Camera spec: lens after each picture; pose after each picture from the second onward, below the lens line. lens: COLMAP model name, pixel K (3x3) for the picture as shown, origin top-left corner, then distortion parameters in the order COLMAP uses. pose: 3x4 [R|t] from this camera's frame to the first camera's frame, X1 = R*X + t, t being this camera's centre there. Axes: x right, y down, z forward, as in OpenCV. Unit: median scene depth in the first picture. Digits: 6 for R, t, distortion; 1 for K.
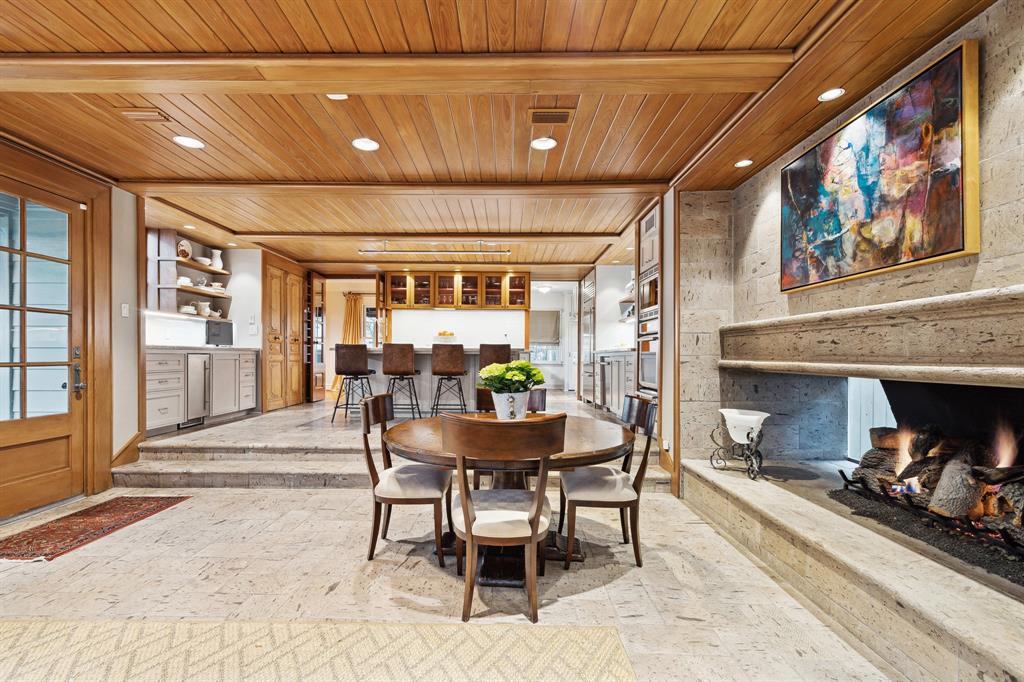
lens RADIAL K [[440.9, 0, 499.4], [0, 440.9, 359.1], [0, 0, 1]] dist [0.002466, 0.000004]
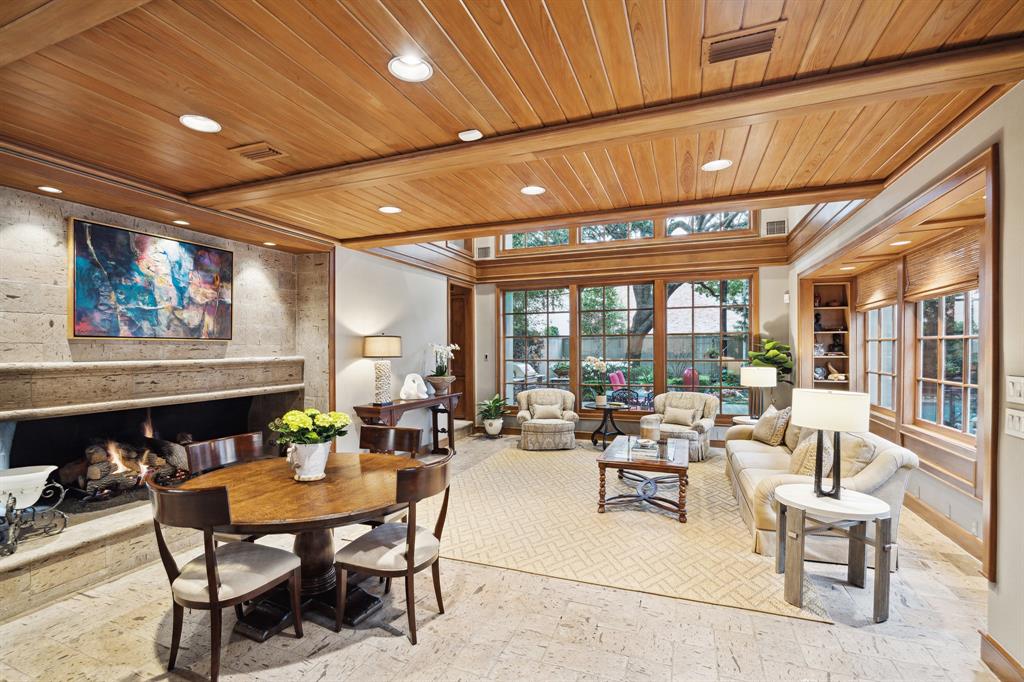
lens RADIAL K [[475.8, 0, 509.2], [0, 475.8, 351.6], [0, 0, 1]] dist [-0.001070, 0.000049]
pose [[-0.938573, -0.001842, 0.345076, -0.476662], [0.004251, 0.999848, 0.016900, -0.089779], [-0.345055, 0.017329, -0.938422, 1.149659]]
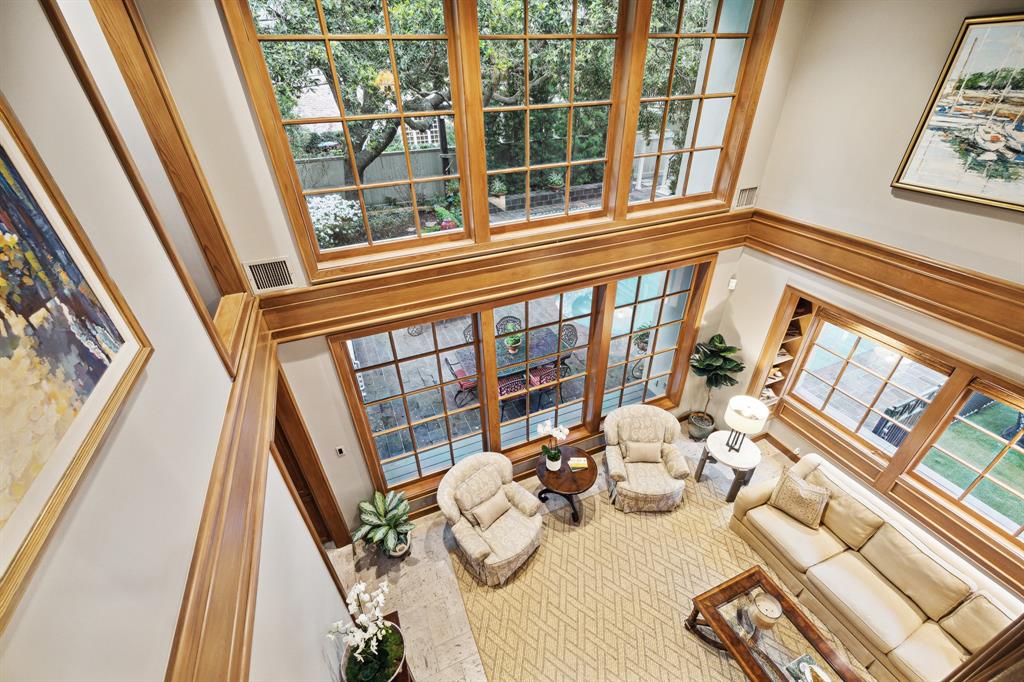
lens RADIAL K [[414.7, 0, 512.0], [0, 414.7, 341.0], [0, 0, 1]] dist [-0.001121, -0.000534]
pose [[-0.917413, 0.229922, -0.324792, 0.178260], [0.013254, 0.833392, 0.552524, -0.745327], [0.397716, 0.502588, -0.767611, 0.085452]]
